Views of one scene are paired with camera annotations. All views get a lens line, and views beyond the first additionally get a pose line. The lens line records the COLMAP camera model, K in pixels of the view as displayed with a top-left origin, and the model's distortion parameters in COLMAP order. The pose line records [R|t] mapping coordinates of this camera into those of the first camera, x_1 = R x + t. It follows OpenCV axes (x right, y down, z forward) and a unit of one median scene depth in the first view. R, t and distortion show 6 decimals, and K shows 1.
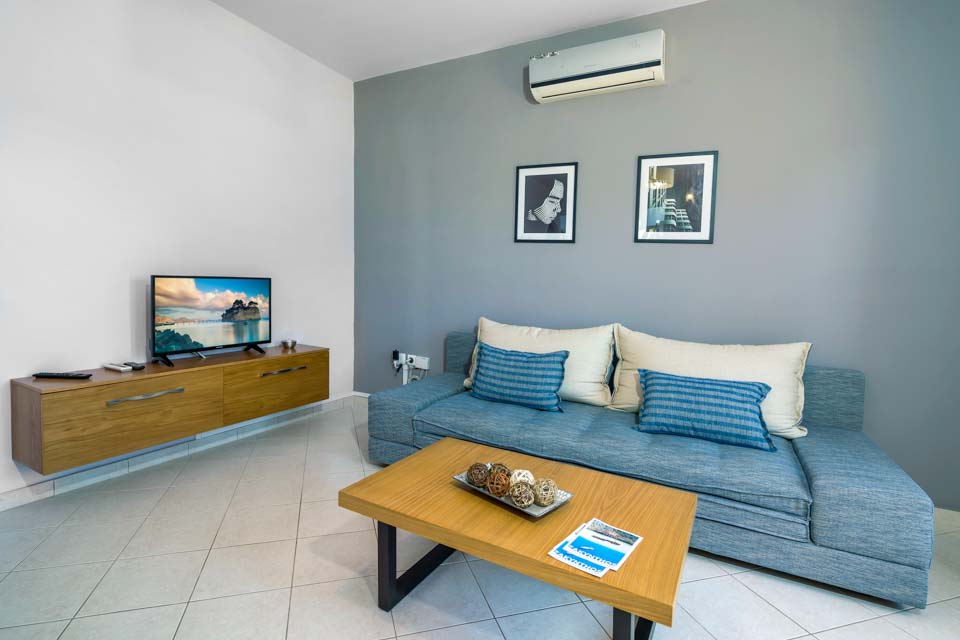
lens RADIAL K [[450.6, 0, 499.2], [0, 450.6, 322.2], [0, 0, 1]] dist [0.001532, 0.000142]
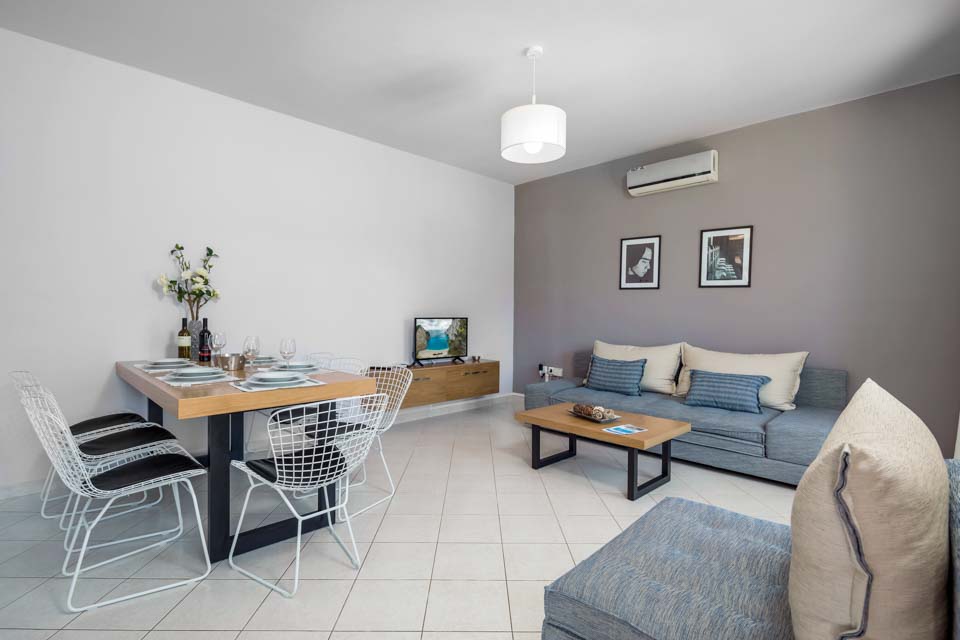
lens RADIAL K [[480.9, 0, 483.9], [0, 480.9, 347.1], [0, 0, 1]] dist [0.032538, -0.000164]
pose [[0.940526, -0.002149, -0.339715, 0.189320], [-0.006349, 0.999694, -0.023903, 0.065379], [0.339663, 0.024638, 0.940225, -0.790572]]
